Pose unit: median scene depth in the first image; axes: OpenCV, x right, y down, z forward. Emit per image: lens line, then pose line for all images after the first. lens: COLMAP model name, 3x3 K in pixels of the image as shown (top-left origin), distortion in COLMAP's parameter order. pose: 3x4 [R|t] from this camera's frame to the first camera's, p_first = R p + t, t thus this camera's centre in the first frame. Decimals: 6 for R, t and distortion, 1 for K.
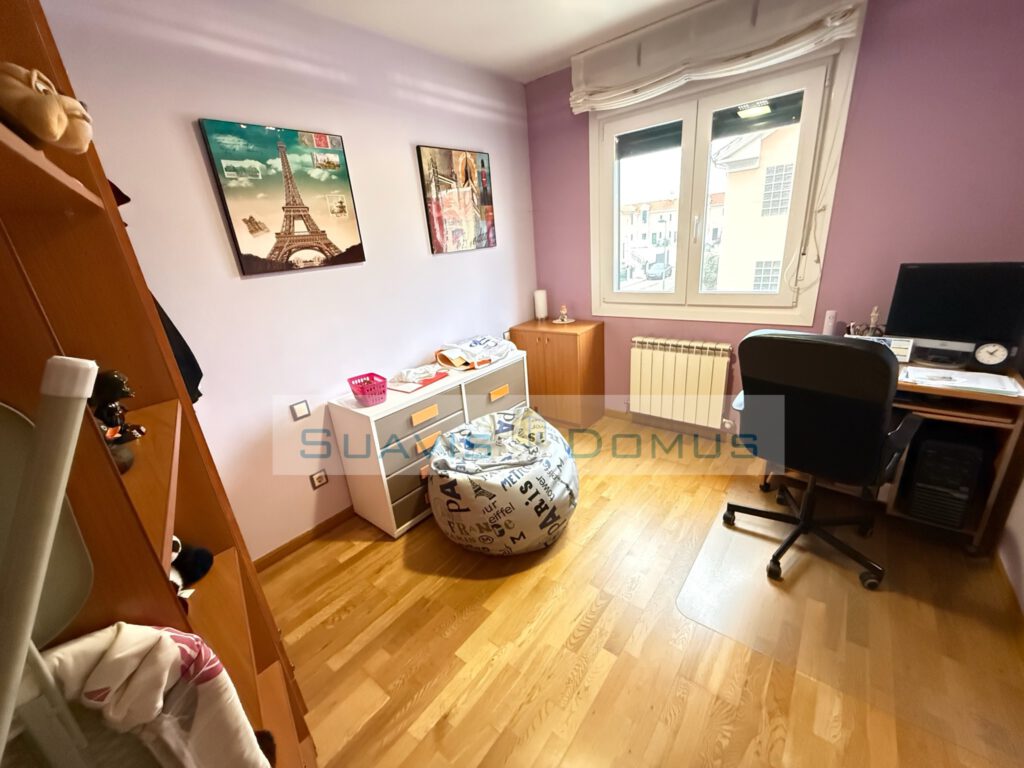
lens RADIAL K [[409.3, 0, 512.0], [0, 409.3, 384.0], [0, 0, 1]] dist [-0.000500, -0.000029]
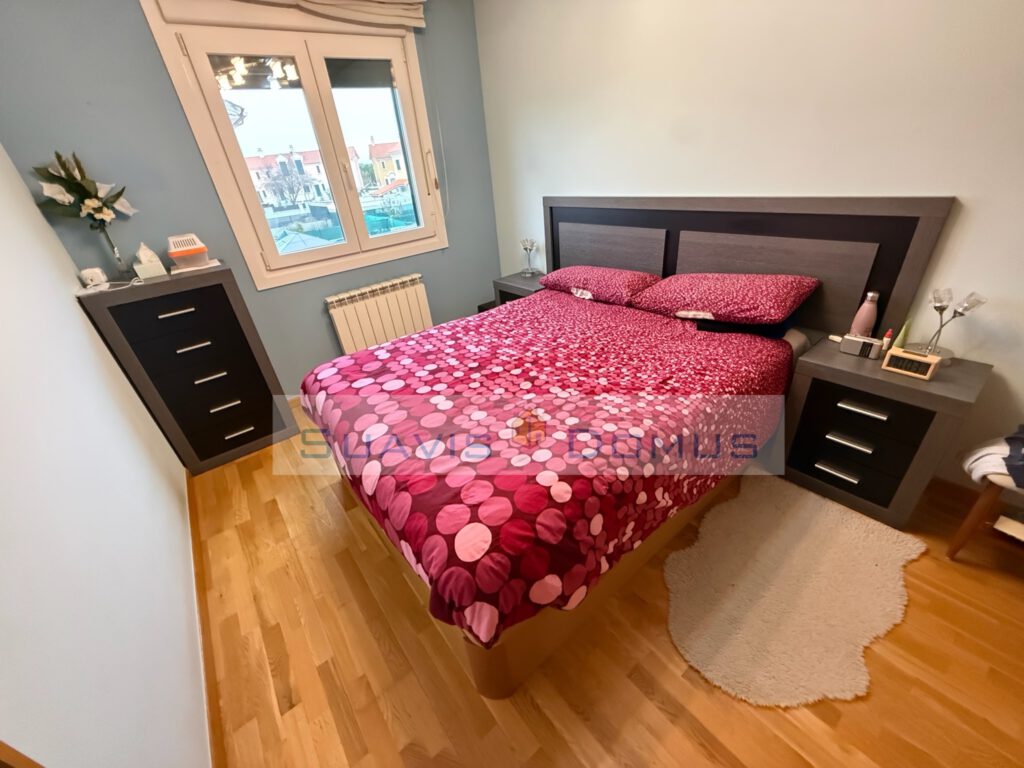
lens RADIAL K [[409.3, 0, 512.0], [0, 409.3, 384.0], [0, 0, 1]] dist [-0.000500, -0.000029]
pose [[0.227840, -0.429993, 0.873610, -0.554949], [0.402827, 0.858452, 0.317474, -0.079914], [-0.886465, 0.279580, 0.368803, 0.363455]]
